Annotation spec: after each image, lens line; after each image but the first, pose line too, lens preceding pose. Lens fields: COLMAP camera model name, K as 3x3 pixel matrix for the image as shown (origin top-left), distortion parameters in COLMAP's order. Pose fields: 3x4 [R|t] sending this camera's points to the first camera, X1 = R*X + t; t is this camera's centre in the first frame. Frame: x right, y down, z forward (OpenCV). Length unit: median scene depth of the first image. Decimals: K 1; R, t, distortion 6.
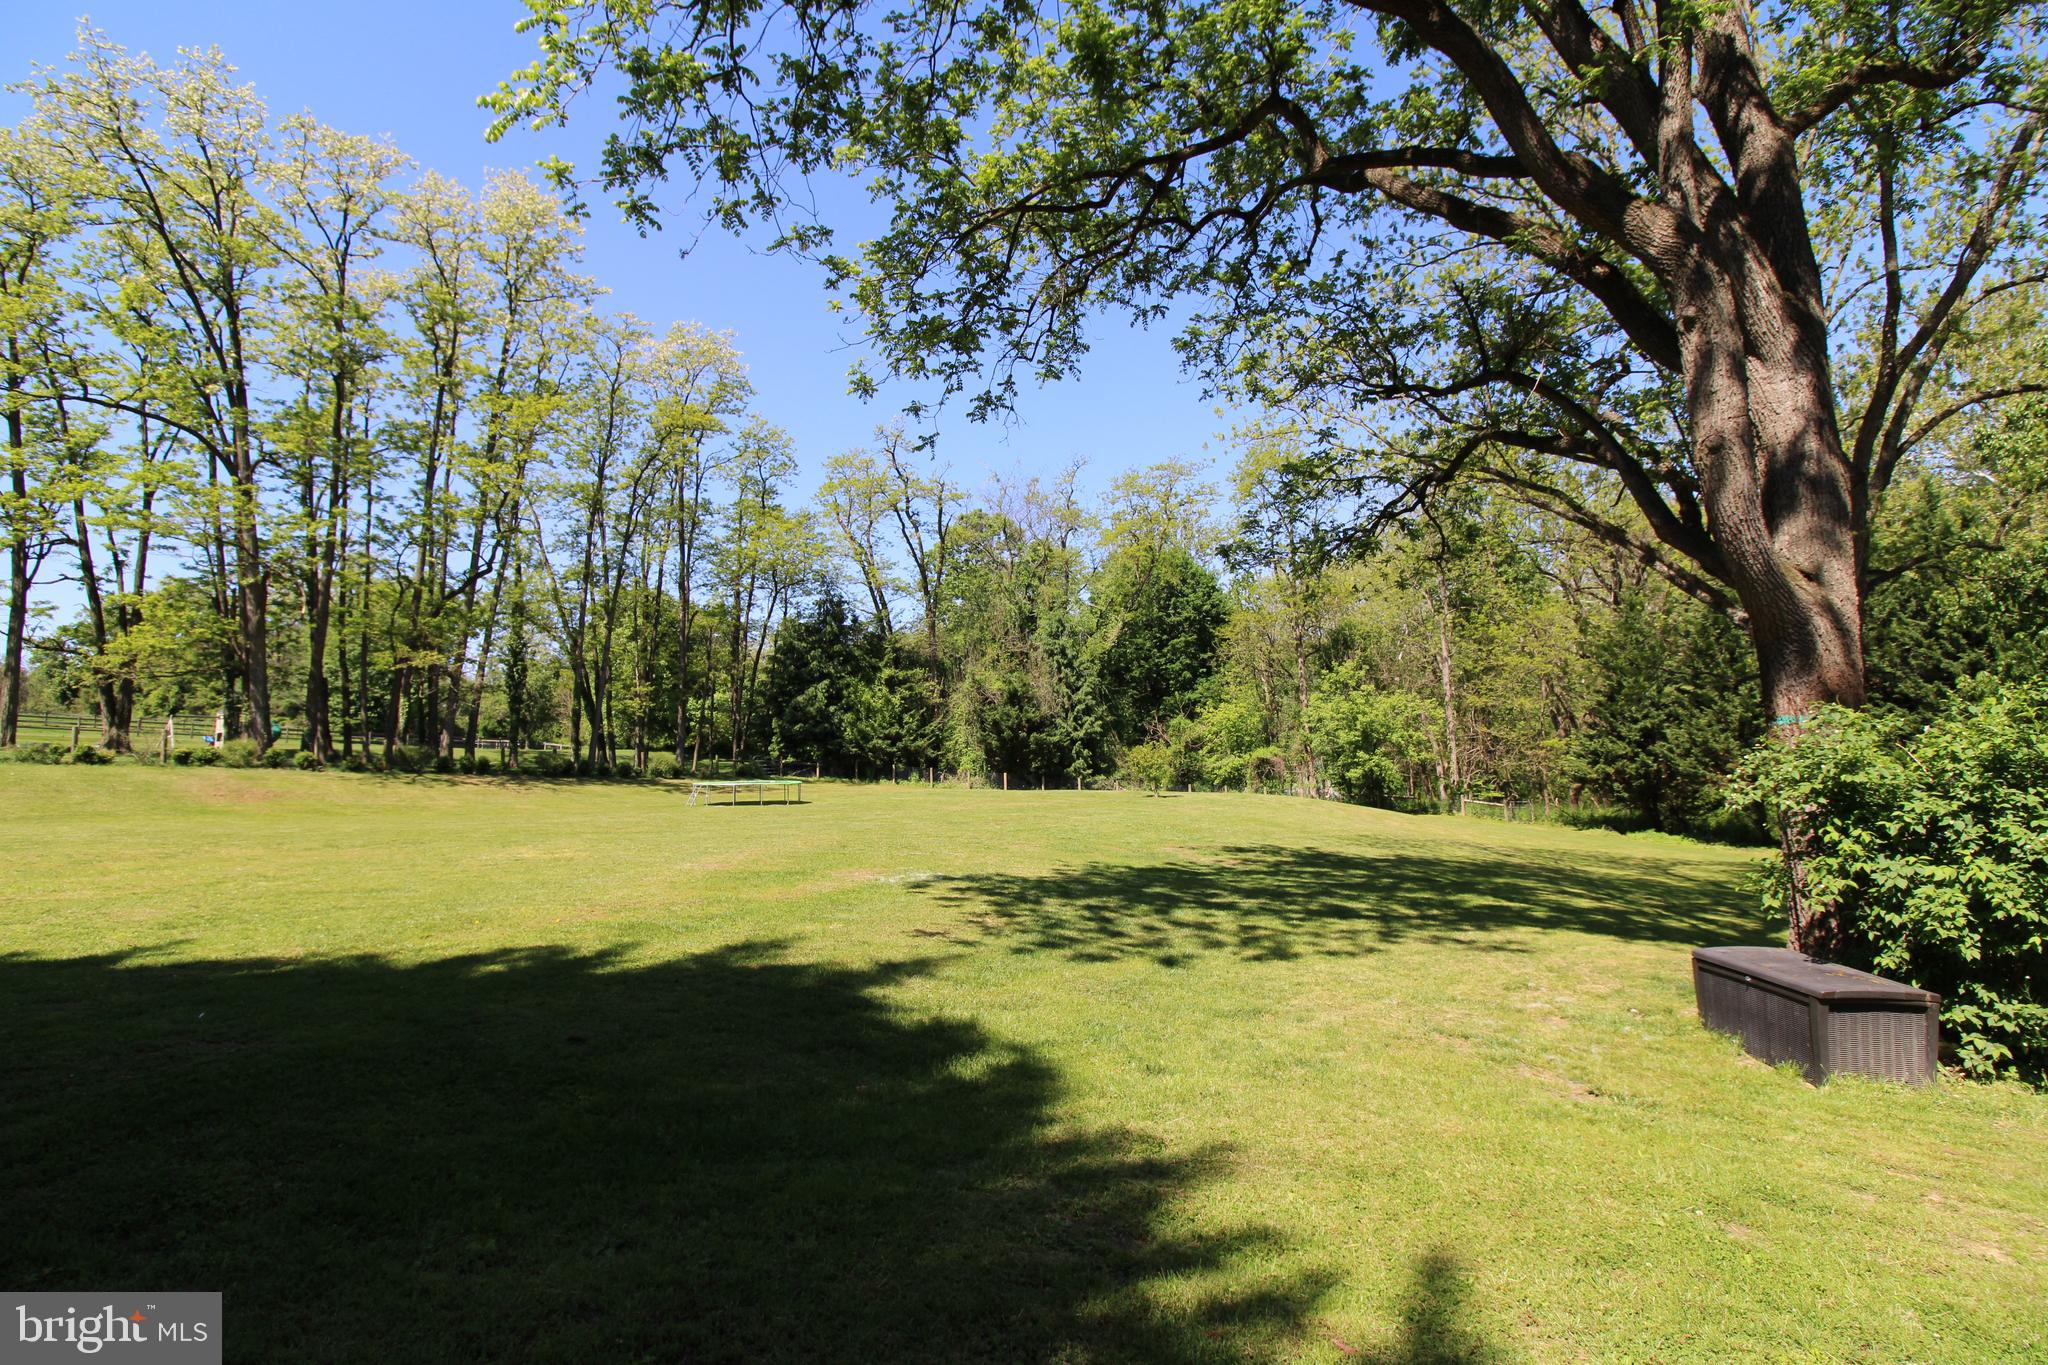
lens RADIAL K [[948.9, 0, 1029.0], [0, 948.9, 675.0], [0, 0, 1]] dist [-0.001340, -0.011607]
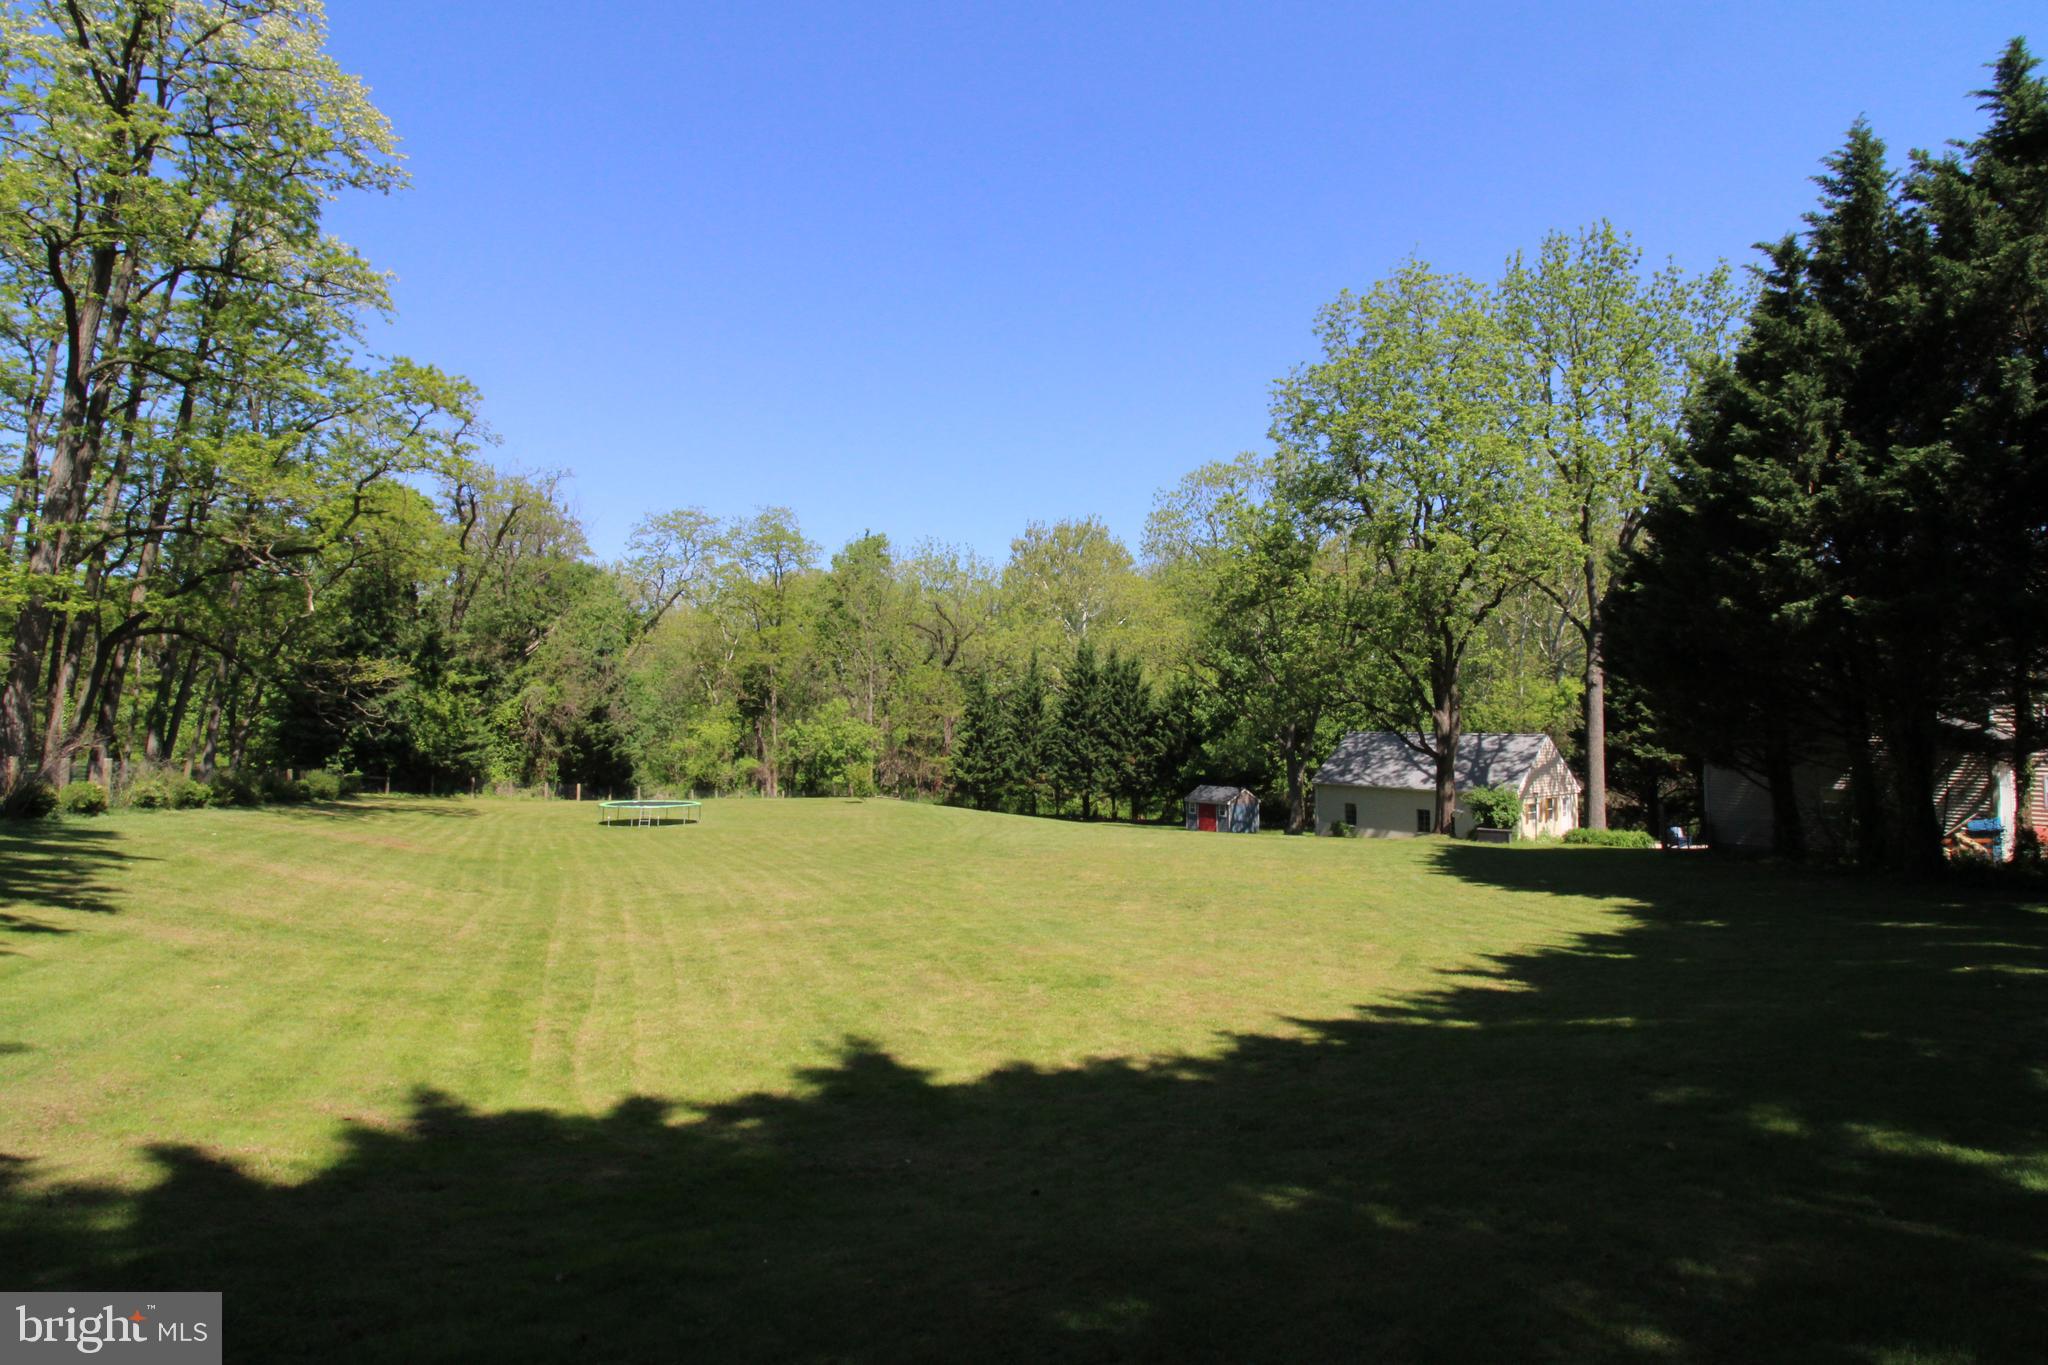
lens RADIAL K [[948.9, 0, 1028.2], [0, 948.9, 666.7], [0, 0, 1]] dist [-0.001340, -0.011607]
pose [[0.482458, 0.086377, 0.871650, -0.836671], [-0.093413, 0.994525, -0.046849, -0.025021], [-0.870924, -0.058821, 0.487885, 0.100223]]
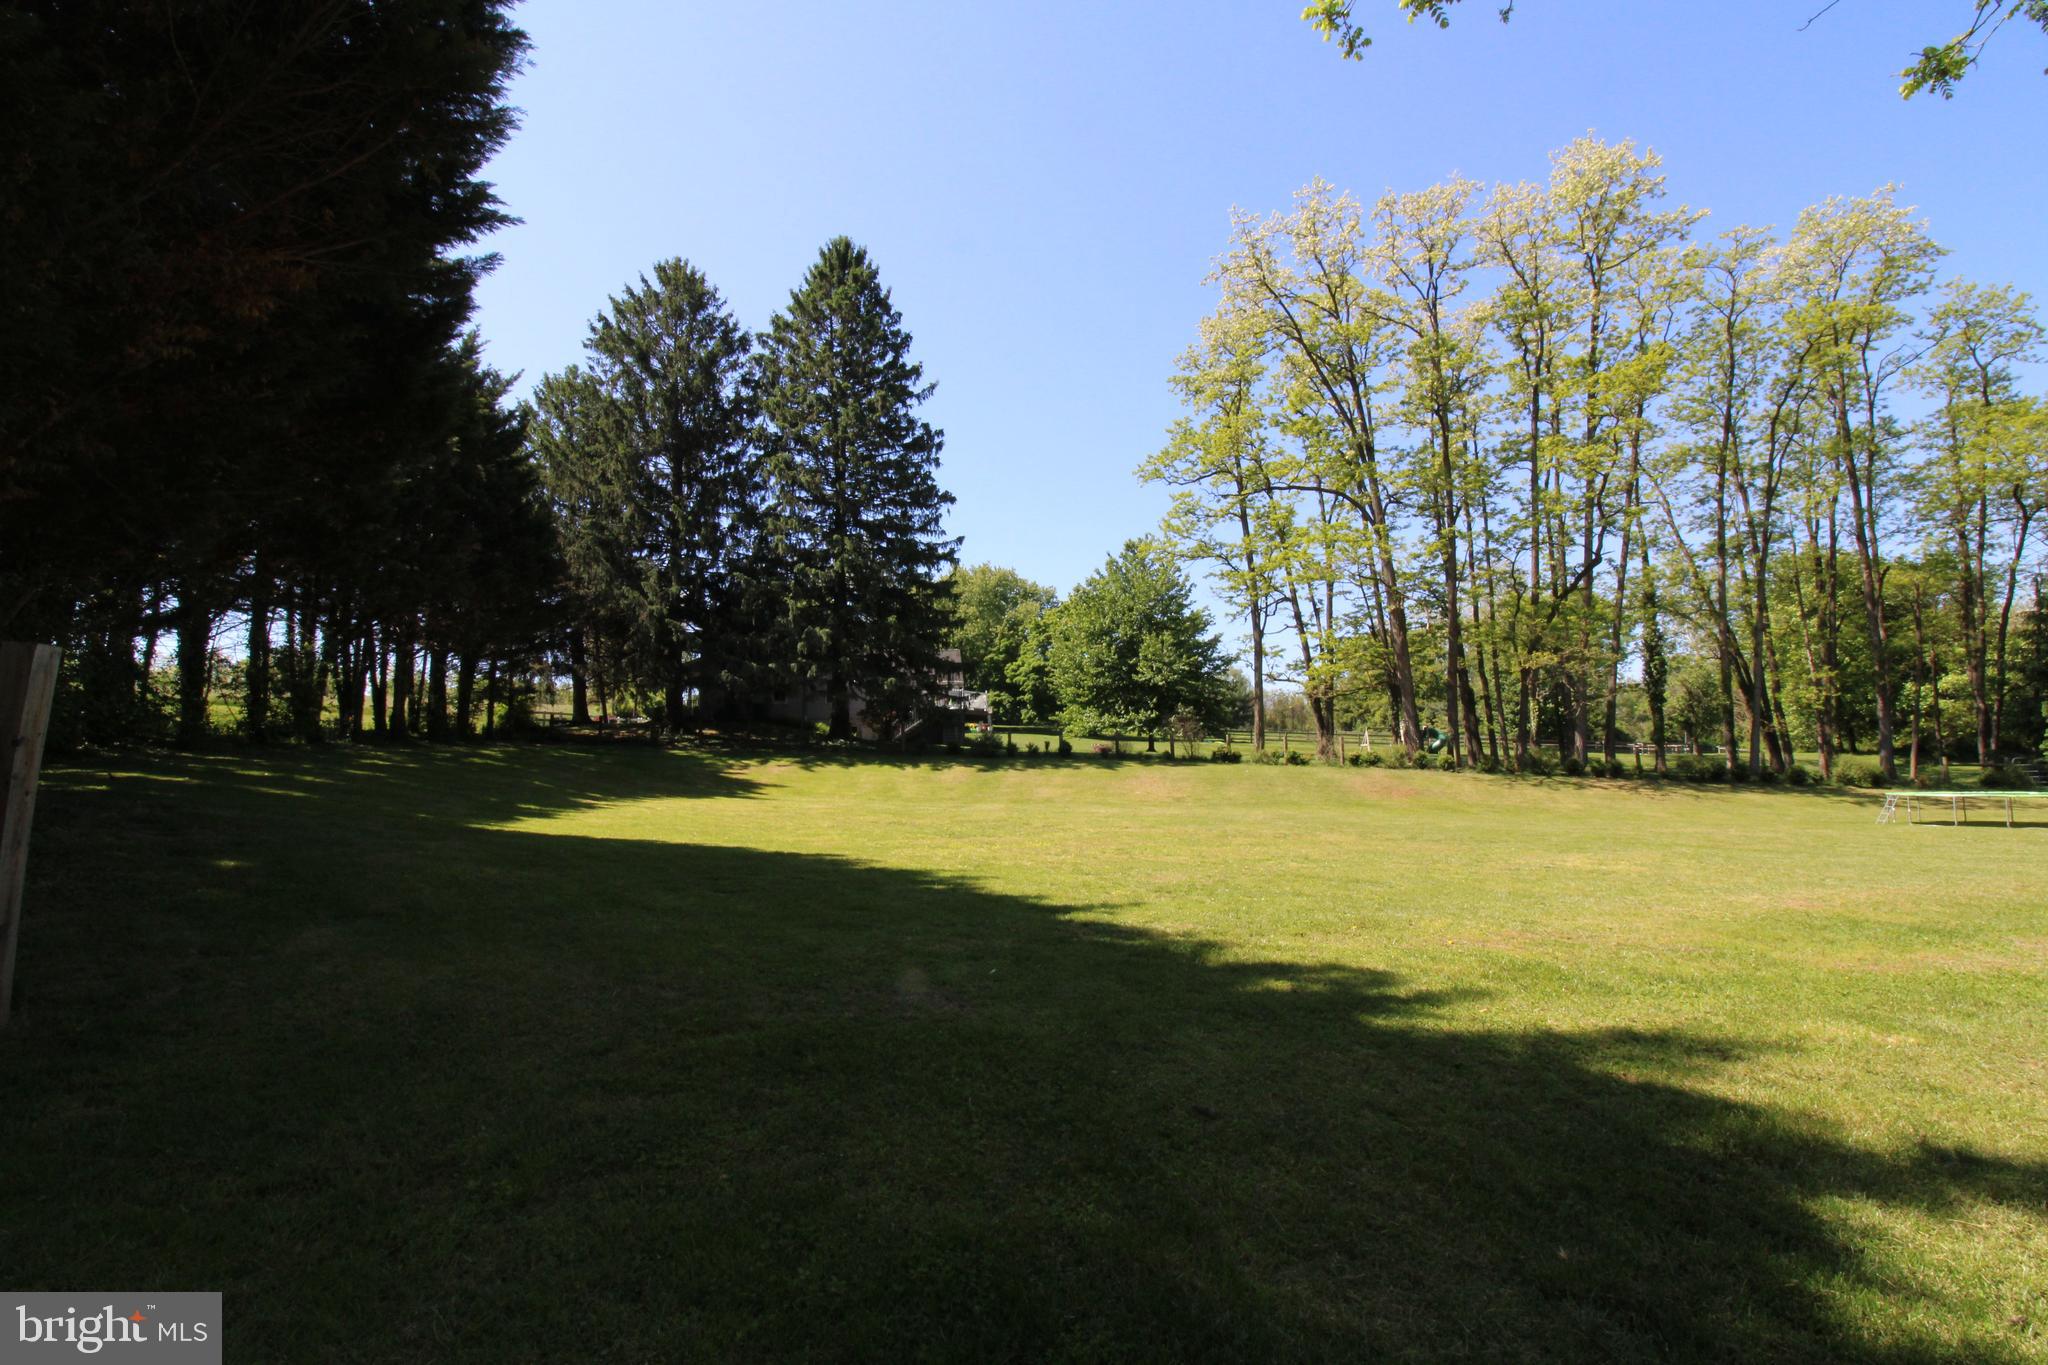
lens RADIAL K [[948.9, 0, 1032.9], [0, 948.9, 674.1], [0, 0, 1]] dist [-0.001340, -0.011607]
pose [[0.441753, -0.082264, -0.893357, 0.011388], [0.074016, 0.995734, -0.055092, 0.010079], [0.894078, -0.041786, 0.445957, 0.062936]]
